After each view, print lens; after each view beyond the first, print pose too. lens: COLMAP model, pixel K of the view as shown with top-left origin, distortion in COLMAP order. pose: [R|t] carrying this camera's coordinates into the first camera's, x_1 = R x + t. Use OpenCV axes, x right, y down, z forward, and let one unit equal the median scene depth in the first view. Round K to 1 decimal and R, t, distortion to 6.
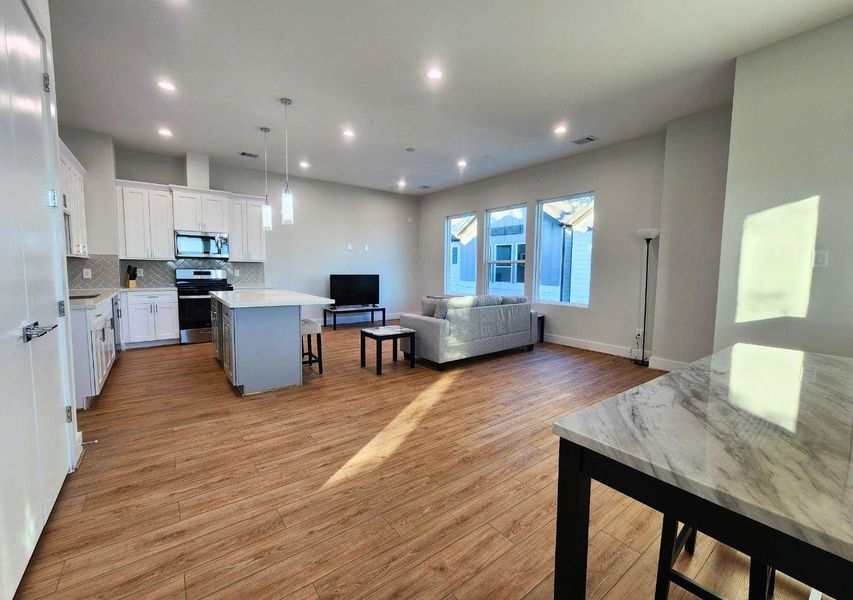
lens RADIAL K [[352.8, 0, 426.3], [0, 352.8, 297.3], [0, 0, 1]] dist [-0.004158, -0.000743]
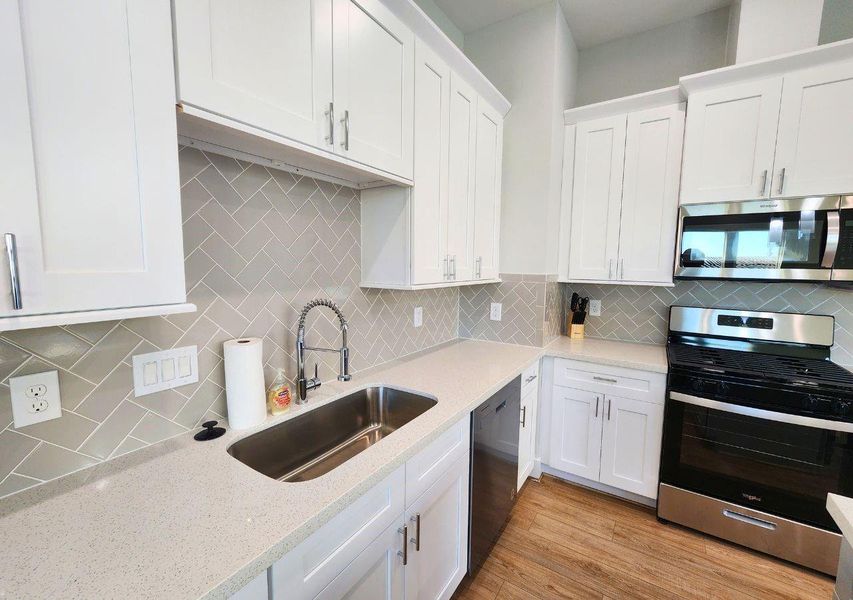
lens RADIAL K [[352.8, 0, 427.5], [0, 352.8, 297.5], [0, 0, 1]] dist [-0.004158, -0.000743]
pose [[0.332998, 0.088416, -0.938773, -0.457171], [-0.084198, 0.994405, 0.063790, -0.098700], [0.939161, 0.057801, 0.338579, 0.643841]]
